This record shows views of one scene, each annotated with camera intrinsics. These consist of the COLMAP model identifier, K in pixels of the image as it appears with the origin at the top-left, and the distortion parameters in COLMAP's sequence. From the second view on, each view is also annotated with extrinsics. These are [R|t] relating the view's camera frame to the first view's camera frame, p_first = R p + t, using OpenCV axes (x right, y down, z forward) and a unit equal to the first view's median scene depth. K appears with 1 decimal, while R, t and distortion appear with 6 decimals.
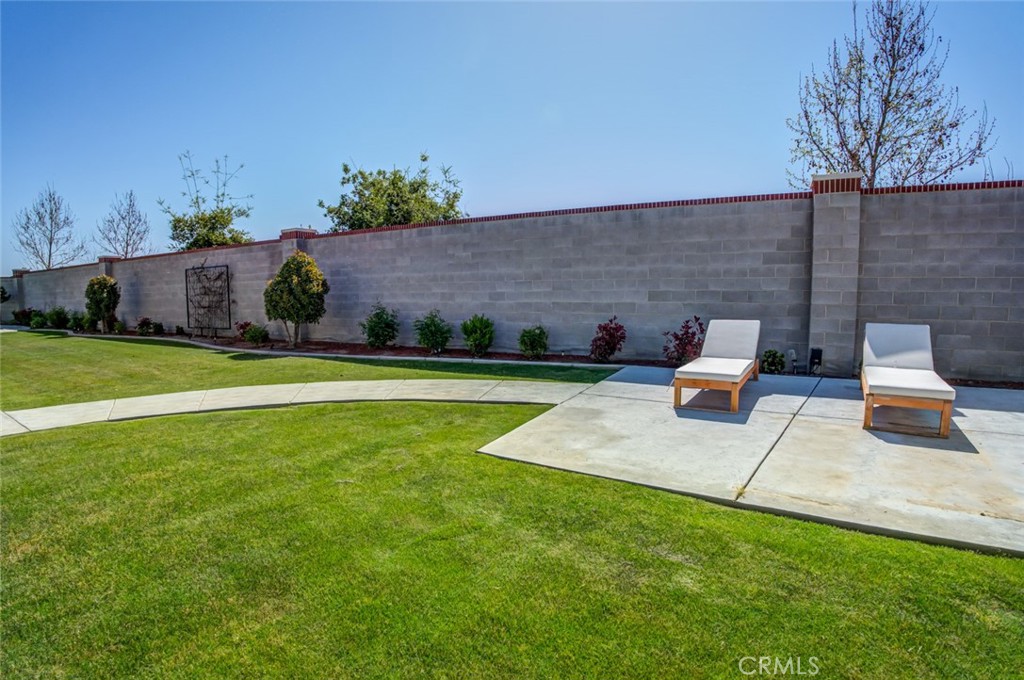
lens RADIAL K [[499.2, 0, 516.7], [0, 499.2, 344.6], [0, 0, 1]] dist [-0.112568, 0.025342]
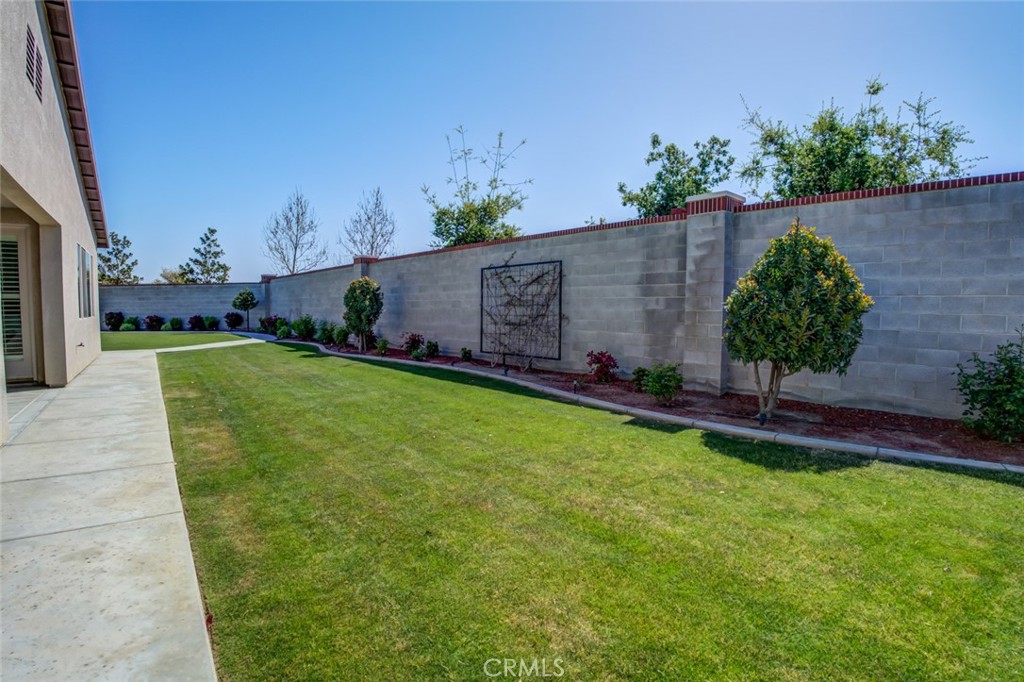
lens RADIAL K [[499.2, 0, 516.7], [0, 499.2, 345.6], [0, 0, 1]] dist [-0.112568, 0.025342]
pose [[0.940860, 0.037784, -0.336683, -0.330615], [-0.046912, 0.998718, -0.019016, -0.027890], [0.335532, 0.033686, 0.941426, 0.272403]]
